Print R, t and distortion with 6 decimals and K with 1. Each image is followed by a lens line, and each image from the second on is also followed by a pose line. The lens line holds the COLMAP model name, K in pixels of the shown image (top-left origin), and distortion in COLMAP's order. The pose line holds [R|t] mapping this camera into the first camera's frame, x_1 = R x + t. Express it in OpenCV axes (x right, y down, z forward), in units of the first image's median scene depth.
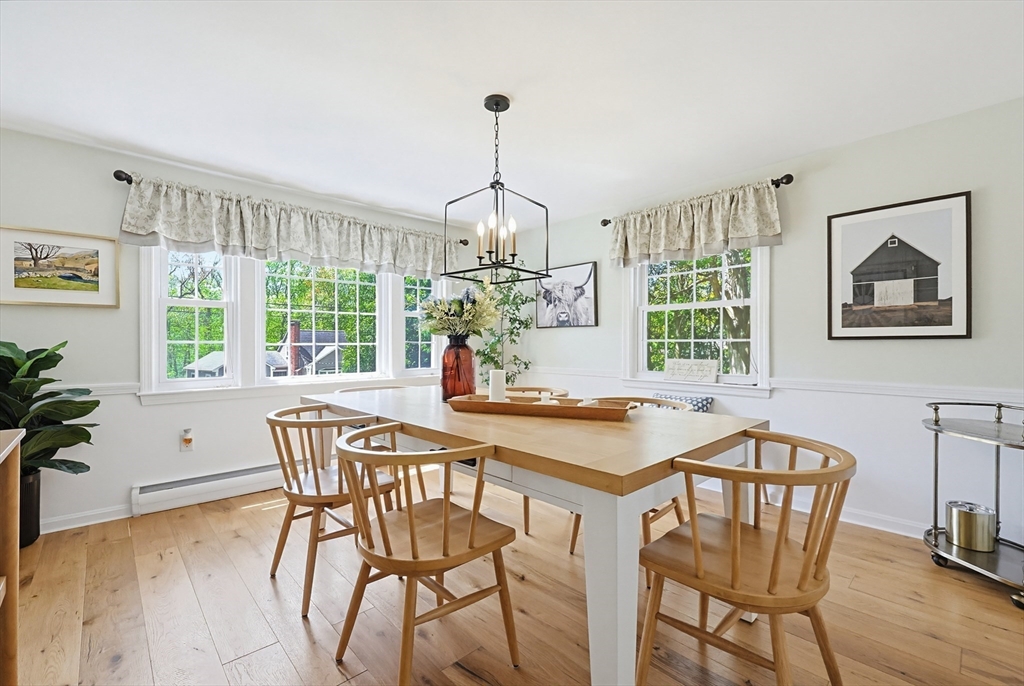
lens RADIAL K [[440.2, 0, 503.9], [0, 440.2, 348.2], [0, 0, 1]] dist [-0.002136, 0.000901]
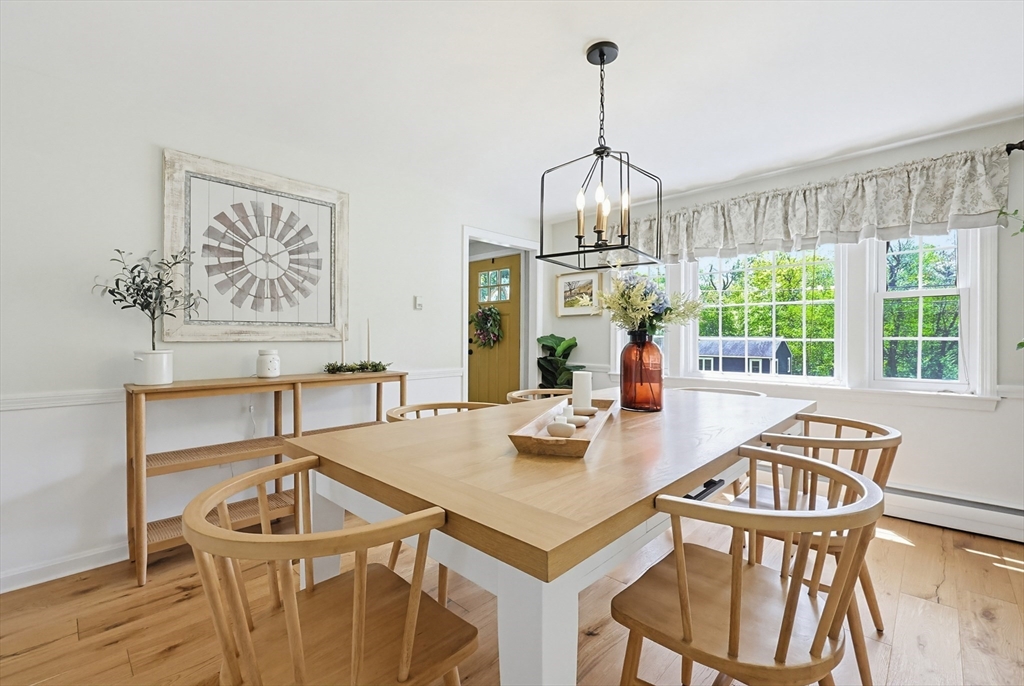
lens RADIAL K [[440.2, 0, 511.6], [0, 440.2, 337.1], [0, 0, 1]] dist [-0.002136, 0.000901]
pose [[0.052512, 0.001128, -0.998620, 0.518212], [-0.014648, 0.999893, 0.000359, -0.009571], [0.998513, 0.014609, 0.052523, 0.504594]]
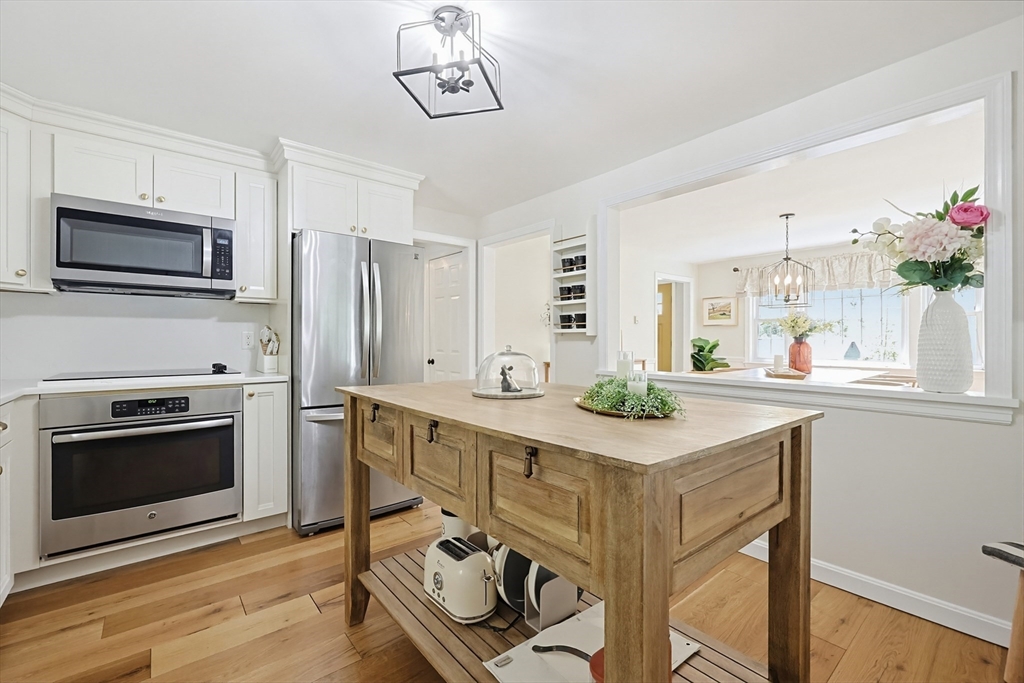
lens RADIAL K [[440.2, 0, 514.8], [0, 440.2, 340.3], [0, 0, 1]] dist [-0.002136, 0.000901]
pose [[-0.049572, 0.003686, -0.998764, 1.242935], [-0.008447, 0.999956, 0.004110, -0.009221], [0.998735, 0.008640, -0.049538, -0.049868]]
